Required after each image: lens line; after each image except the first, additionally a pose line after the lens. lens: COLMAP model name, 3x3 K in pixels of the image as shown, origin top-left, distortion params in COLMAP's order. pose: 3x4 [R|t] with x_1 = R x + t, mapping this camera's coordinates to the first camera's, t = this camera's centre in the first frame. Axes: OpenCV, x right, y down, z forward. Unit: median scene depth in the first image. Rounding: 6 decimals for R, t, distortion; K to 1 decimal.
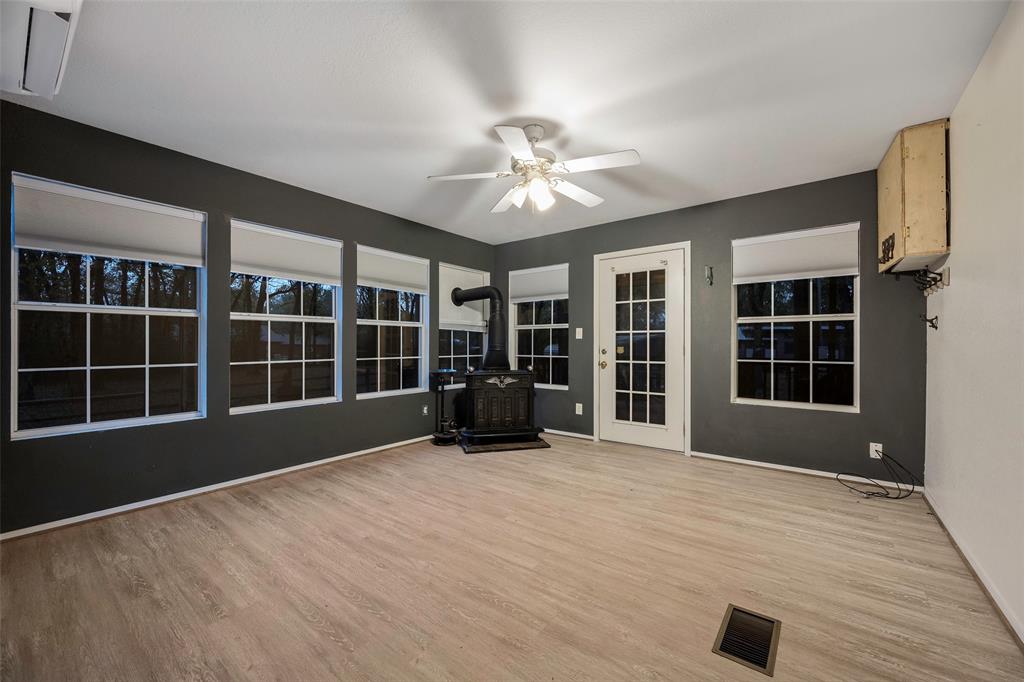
lens RADIAL K [[407.2, 0, 504.3], [0, 407.2, 339.9], [0, 0, 1]] dist [0.028352, -0.000221]
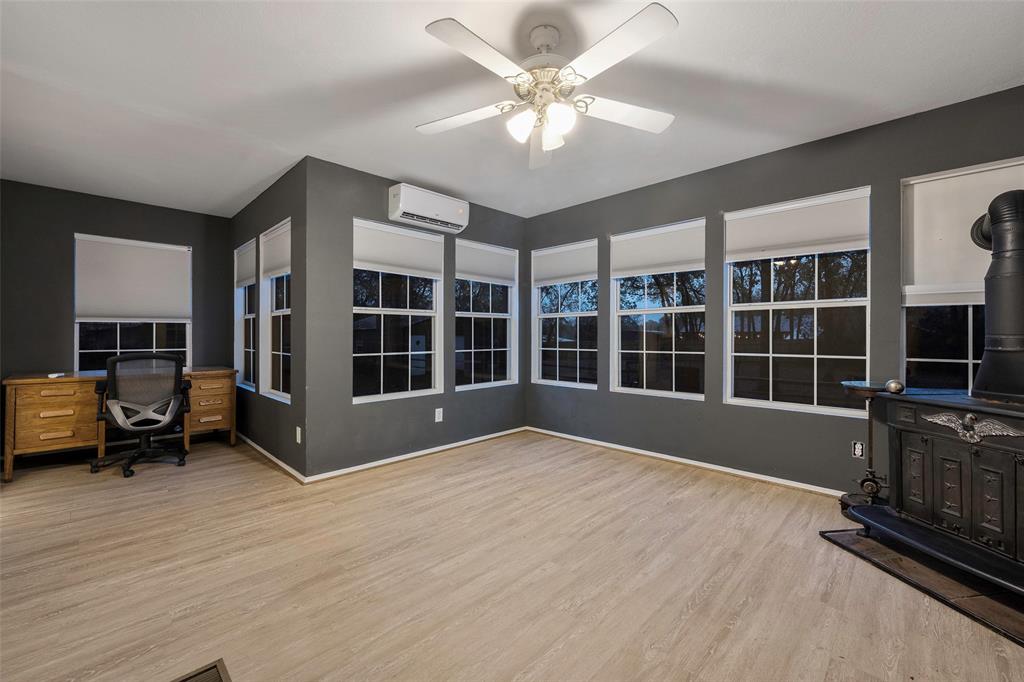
lens RADIAL K [[407.2, 0, 504.3], [0, 407.2, 339.9], [0, 0, 1]] dist [0.028352, -0.000221]
pose [[-0.114455, 0.004106, -0.993420, 0.696359], [0.020703, 0.999784, 0.001747, 0.008429], [0.993213, -0.020367, -0.114515, 0.892588]]
